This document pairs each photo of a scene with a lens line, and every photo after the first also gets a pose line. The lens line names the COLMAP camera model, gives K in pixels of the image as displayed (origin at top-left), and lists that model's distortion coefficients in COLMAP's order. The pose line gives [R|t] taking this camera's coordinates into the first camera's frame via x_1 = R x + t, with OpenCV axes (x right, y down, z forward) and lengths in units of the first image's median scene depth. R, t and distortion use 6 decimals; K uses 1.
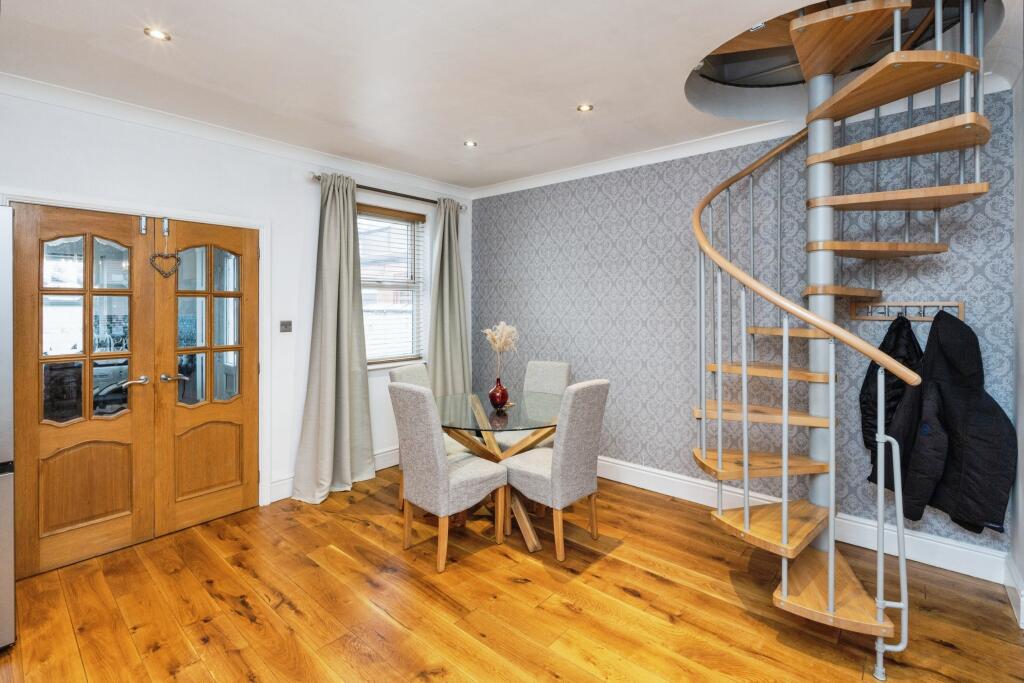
lens RADIAL K [[470.4, 0, 509.6], [0, 470.4, 308.7], [0, 0, 1]] dist [-0.000697, -0.000401]
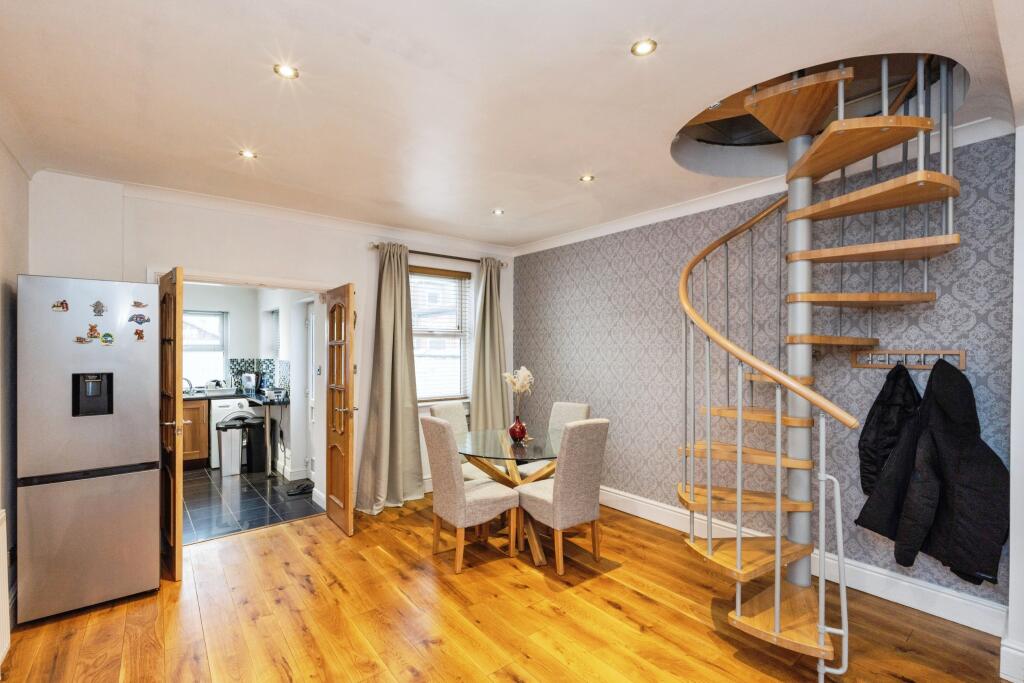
lens RADIAL K [[454.6, 0, 496.4], [0, 454.6, 352.8], [0, 0, 1]] dist [-0.000477, -0.000483]
pose [[0.980618, 0.001716, -0.195922, 0.172606], [-0.001904, 0.999998, -0.000770, -0.006245], [0.195920, 0.001128, 0.980619, -0.122317]]
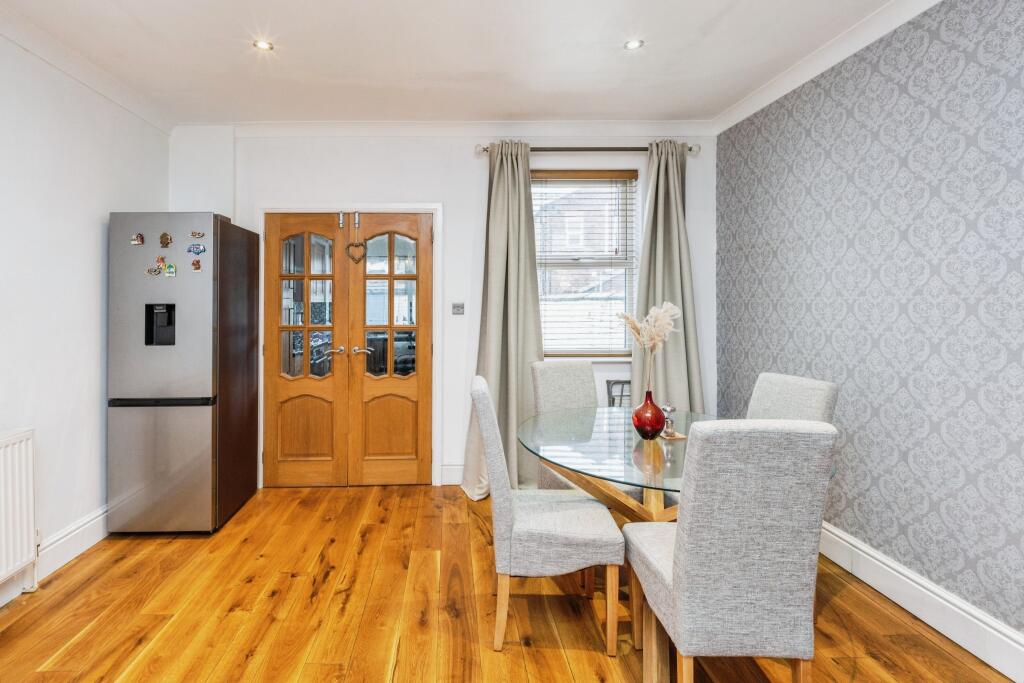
lens RADIAL K [[467.6, 0, 448.8], [0, 467.6, 300.8], [0, 0, 1]] dist [-0.002062, -0.000508]
pose [[0.670283, -0.002749, -0.742101, 0.317319], [-0.002063, 0.999982, -0.005567, 0.036552], [0.742103, 0.005263, 0.670265, 0.454703]]
